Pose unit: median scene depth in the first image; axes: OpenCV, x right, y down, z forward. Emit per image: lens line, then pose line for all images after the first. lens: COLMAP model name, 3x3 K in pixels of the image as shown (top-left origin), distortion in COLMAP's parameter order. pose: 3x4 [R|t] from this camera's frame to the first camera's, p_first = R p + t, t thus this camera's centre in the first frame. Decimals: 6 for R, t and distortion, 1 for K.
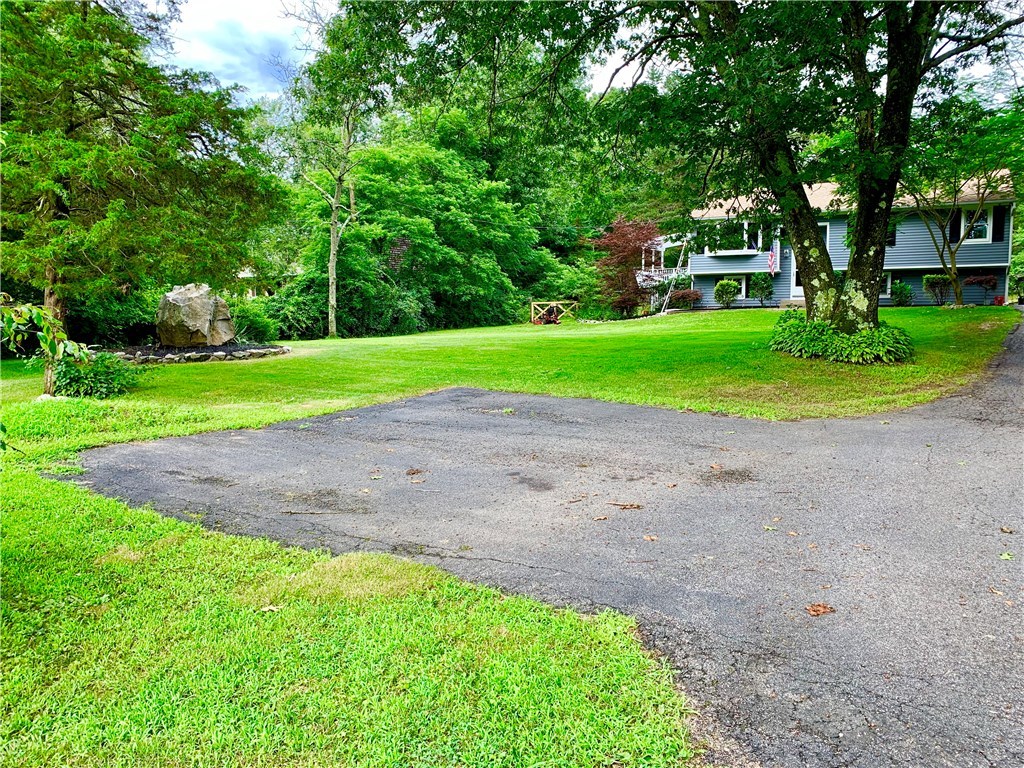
lens RADIAL K [[768.8, 0, 512.0], [0, 768.8, 384.0], [0, 0, 1]] dist [-0.003405, -0.007192]
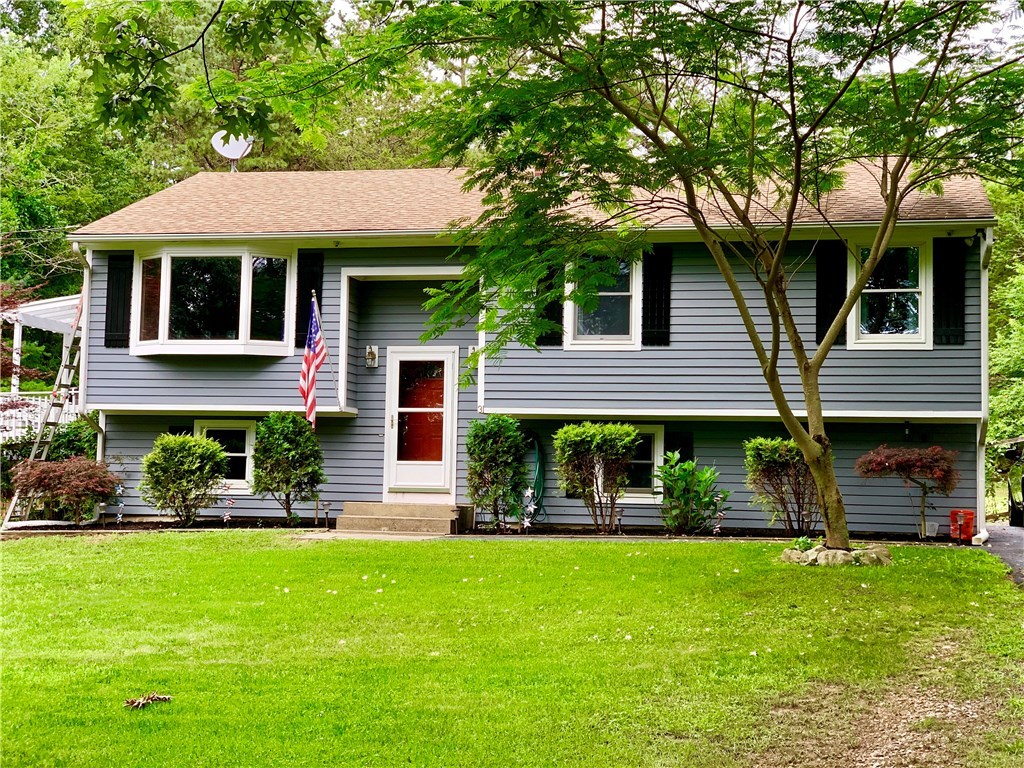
lens RADIAL K [[1453.0, 0, 512.0], [0, 1453.0, 384.0], [0, 0, 1]] dist [-0.095429, 0.031108]
pose [[0.966538, 0.041607, 0.253128, 0.262002], [-0.000151, 0.986851, -0.161635, -0.060753], [-0.256525, 0.156188, 0.953835, 0.407678]]
